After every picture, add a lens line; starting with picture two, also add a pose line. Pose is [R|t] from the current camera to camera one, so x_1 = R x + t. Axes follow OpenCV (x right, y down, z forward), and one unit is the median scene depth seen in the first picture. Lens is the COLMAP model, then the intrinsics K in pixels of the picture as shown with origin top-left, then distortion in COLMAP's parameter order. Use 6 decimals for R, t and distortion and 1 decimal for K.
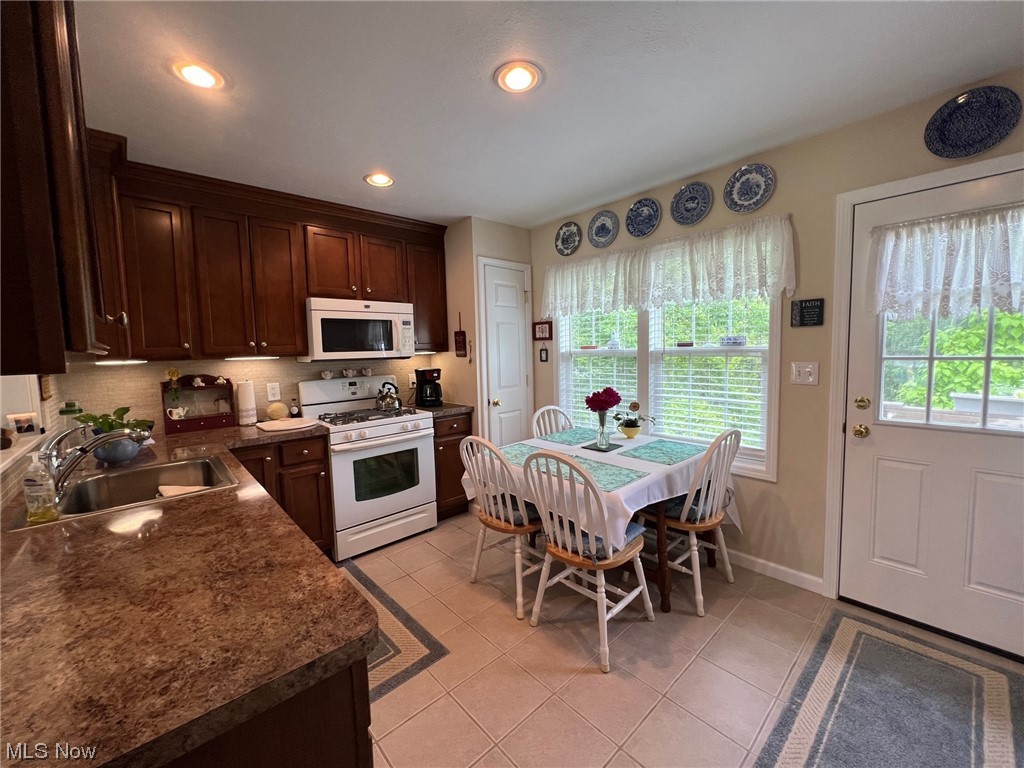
lens RADIAL K [[411.7, 0, 511.2], [0, 411.7, 382.3], [0, 0, 1]] dist [0.000655, 0.000391]
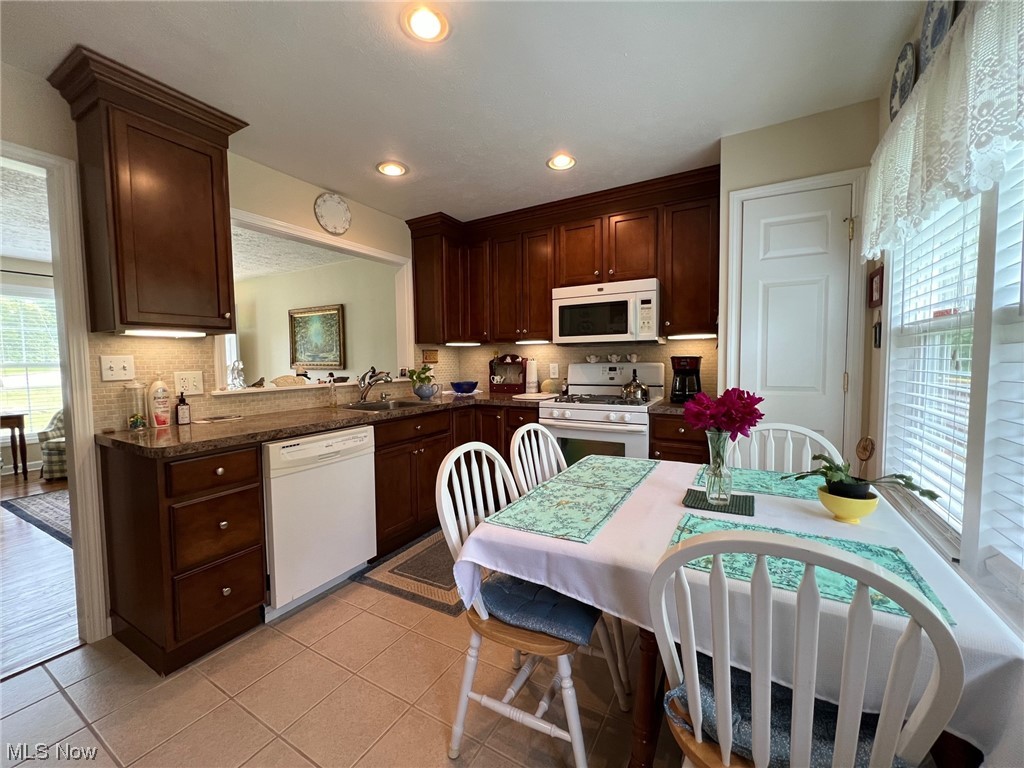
lens RADIAL K [[411.7, 0, 506.3], [0, 411.7, 381.9], [0, 0, 1]] dist [0.000655, 0.000391]
pose [[0.301403, 0.076128, -0.950453, 0.555091], [-0.073990, 0.995669, 0.056286, -0.002721], [0.950622, 0.053359, 0.305731, 0.516424]]
